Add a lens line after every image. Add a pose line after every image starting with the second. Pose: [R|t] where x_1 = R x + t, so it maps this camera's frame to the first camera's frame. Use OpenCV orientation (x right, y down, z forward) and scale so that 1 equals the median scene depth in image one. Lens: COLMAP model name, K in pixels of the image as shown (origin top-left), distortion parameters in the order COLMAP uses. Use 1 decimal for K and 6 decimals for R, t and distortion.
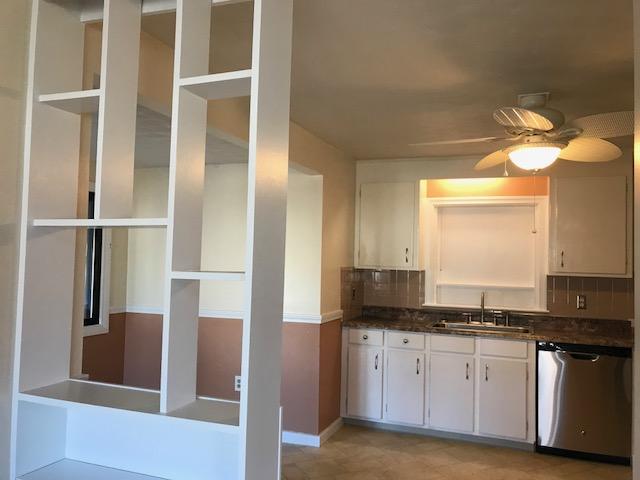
lens RADIAL K [[532.3, 0, 318.8], [0, 532.3, 236.6], [0, 0, 1]] dist [0.053532, -0.062944]
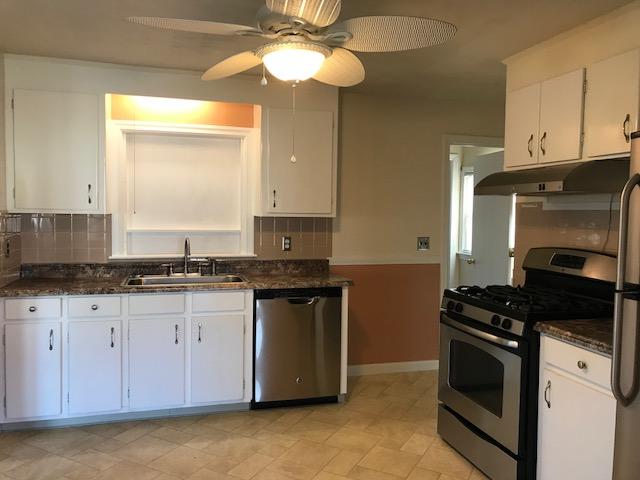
lens RADIAL K [[532.3, 0, 318.8], [0, 532.3, 236.6], [0, 0, 1]] dist [0.053532, -0.062944]
pose [[0.800230, -0.043226, 0.598133, -0.032045], [-0.018542, 0.995139, 0.096724, 0.016882], [-0.599407, -0.088492, 0.795538, 0.213465]]
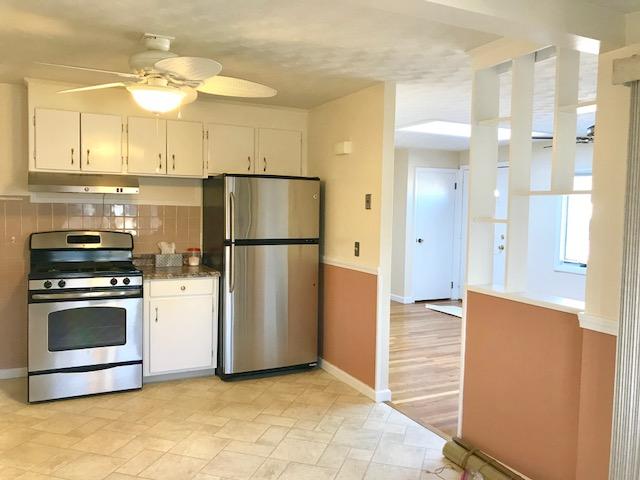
lens RADIAL K [[532.3, 0, 318.8], [0, 532.3, 236.6], [0, 0, 1]] dist [0.053532, -0.062944]
pose [[-0.742571, -0.077436, 0.665276, -0.343788], [-0.065560, 0.996928, 0.042862, 0.032836], [-0.666551, -0.011787, -0.745366, 1.007247]]
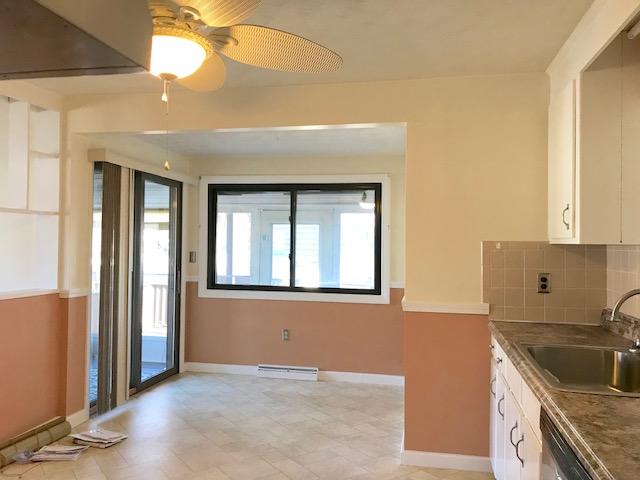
lens RADIAL K [[532.3, 0, 318.8], [0, 532.3, 236.6], [0, 0, 1]] dist [0.053532, -0.062944]
pose [[0.167966, -0.052206, -0.984409, 1.141420], [0.038860, 0.998171, -0.046306, 0.085138], [0.985027, -0.030477, 0.169688, 0.537268]]
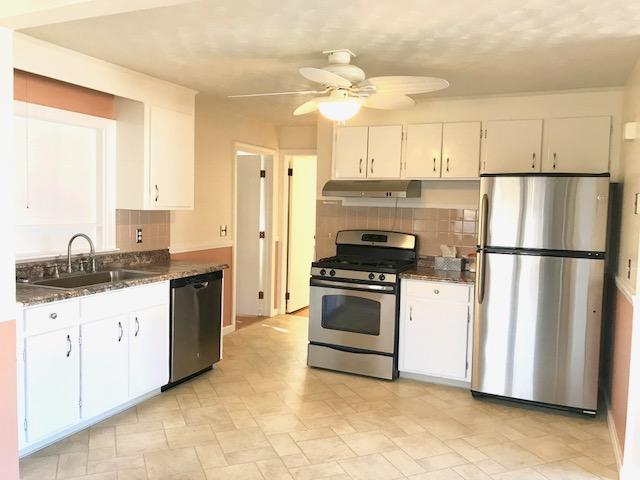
lens RADIAL K [[532.3, 0, 318.8], [0, 532.3, 236.6], [0, 0, 1]] dist [0.053532, -0.062944]
pose [[0.044540, -0.086789, 0.995231, -0.477081], [-0.066092, 0.993781, 0.089620, 0.013516], [-0.996819, -0.069769, 0.038527, 0.634738]]
